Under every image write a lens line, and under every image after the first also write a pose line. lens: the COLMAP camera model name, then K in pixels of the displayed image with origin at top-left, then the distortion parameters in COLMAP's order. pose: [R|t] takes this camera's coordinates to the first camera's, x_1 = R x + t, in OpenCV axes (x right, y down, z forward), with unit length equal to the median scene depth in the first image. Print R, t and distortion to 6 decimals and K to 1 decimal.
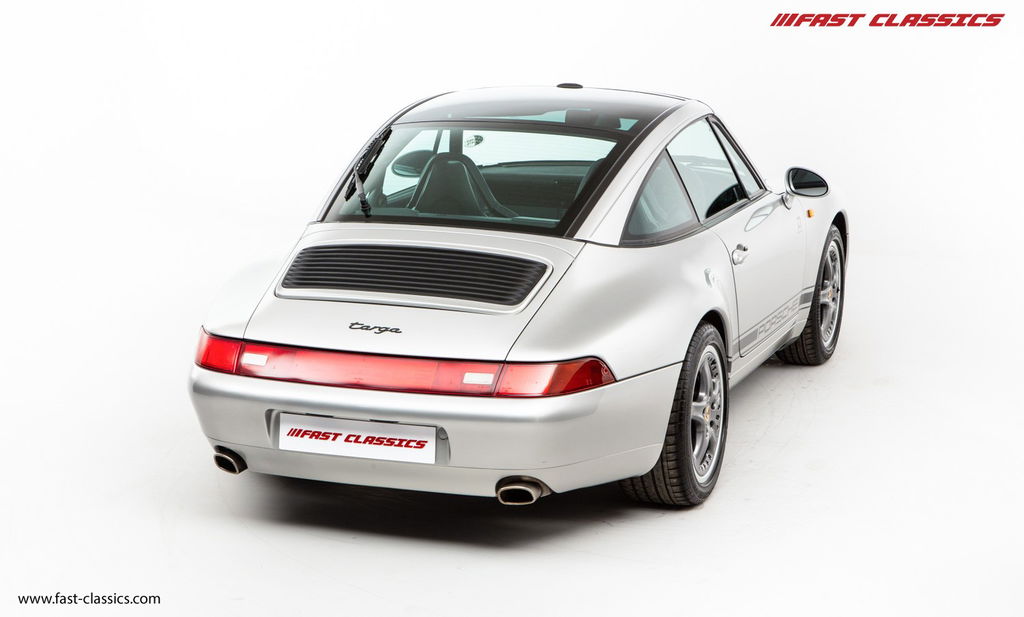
lens RADIAL K [[2089.1, 0, 512.5], [0, 2089.1, 303.0], [0, 0, 1]] dist [0.408225, 0.000000]
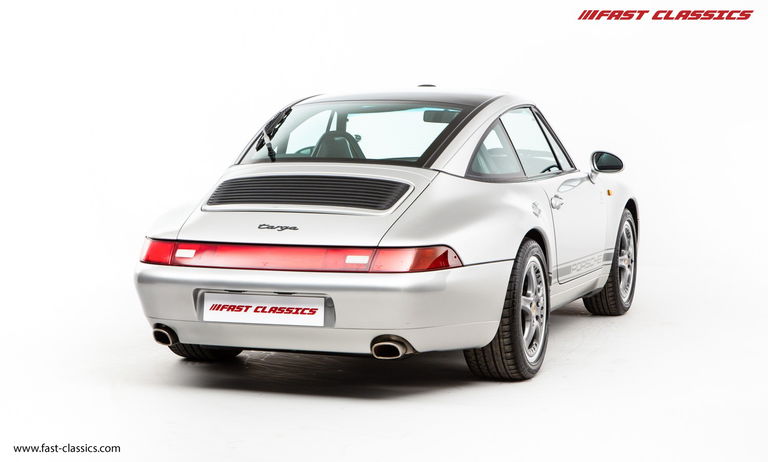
lens RADIAL K [[1566.8, 0, 386.3], [0, 1566.8, 232.5], [0, 0, 1]] dist [0.408225, 0.000000]
pose [[0.999999, -0.001604, 0.000595, 0.001171], [0.001663, 0.992991, -0.118180, 0.130943], [-0.000401, 0.118181, 0.992992, 0.029212]]
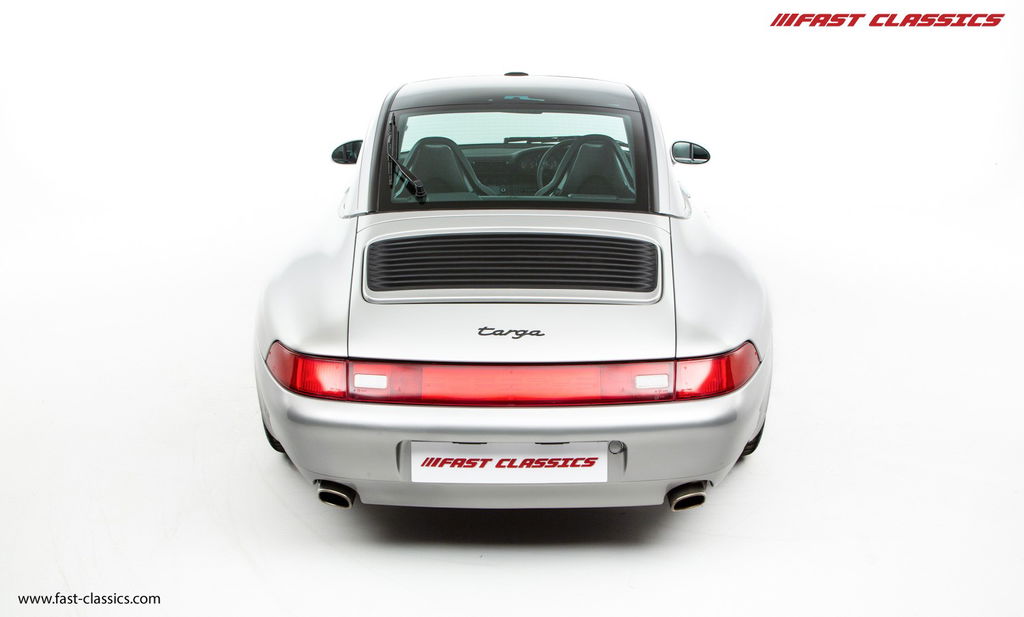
lens RADIAL K [[1001.6, 0, 513.2], [0, 1001.6, 306.0], [0, 0, 1]] dist [0.009651, 0.000000]
pose [[0.939273, -0.096264, 0.329394, -0.200946], [0.070321, 0.993473, 0.089818, -0.036218], [-0.335890, -0.061201, 0.939911, 0.608209]]
